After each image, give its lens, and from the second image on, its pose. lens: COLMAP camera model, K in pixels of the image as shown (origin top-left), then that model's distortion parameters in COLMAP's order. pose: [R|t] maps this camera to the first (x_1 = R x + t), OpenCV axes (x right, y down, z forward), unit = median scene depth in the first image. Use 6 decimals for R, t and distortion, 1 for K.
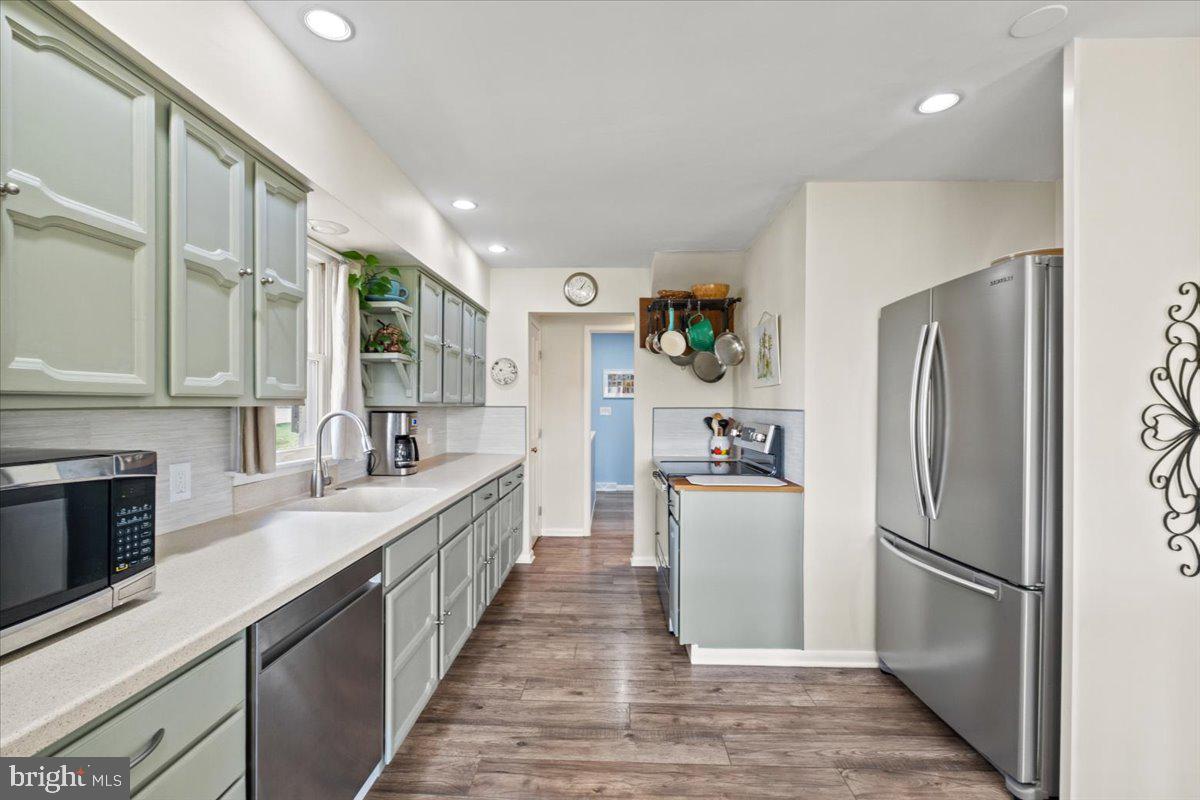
lens RADIAL K [[523.7, 0, 602.8], [0, 523.7, 406.9], [0, 0, 1]] dist [-0.006328, 0.002212]
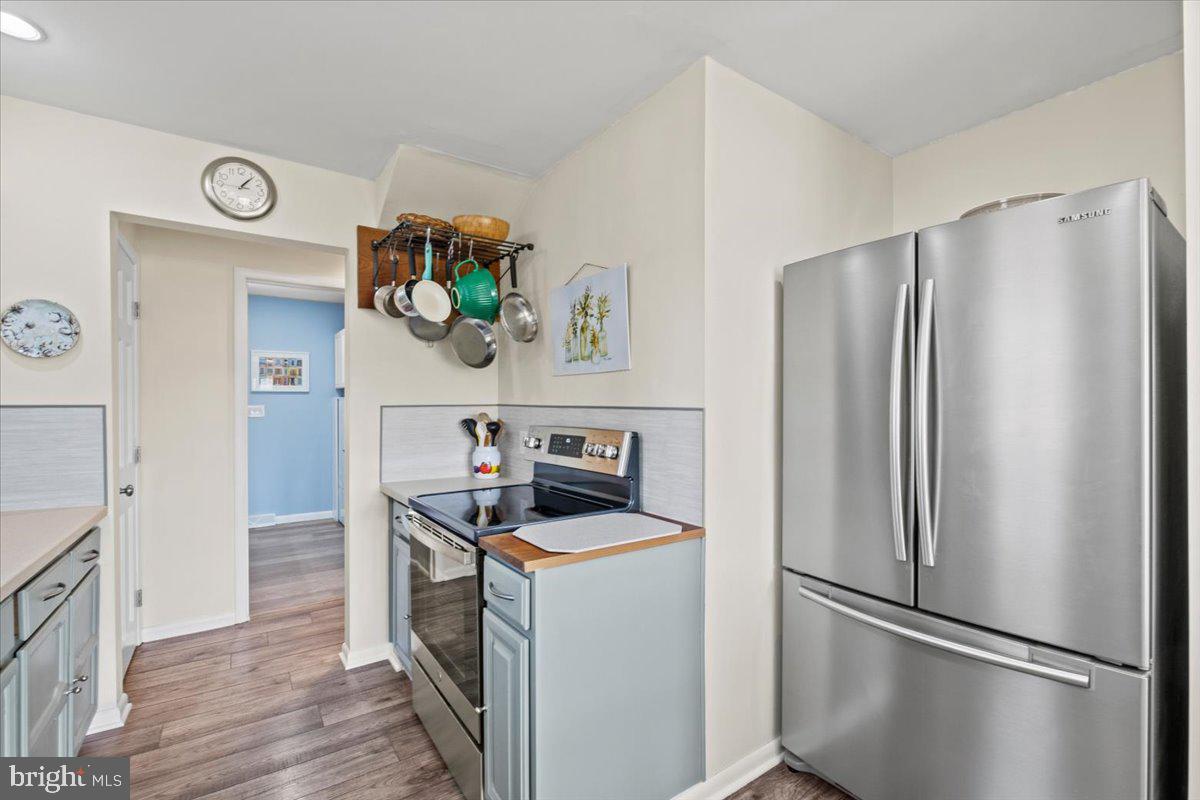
lens RADIAL K [[523.7, 0, 598.0], [0, 523.7, 403.2], [0, 0, 1]] dist [-0.006328, 0.002212]
pose [[0.810207, -0.007160, 0.586100, -0.062771], [0.006819, 0.999973, 0.002790, -0.001961], [-0.586104, 0.001736, 0.810234, 0.356130]]
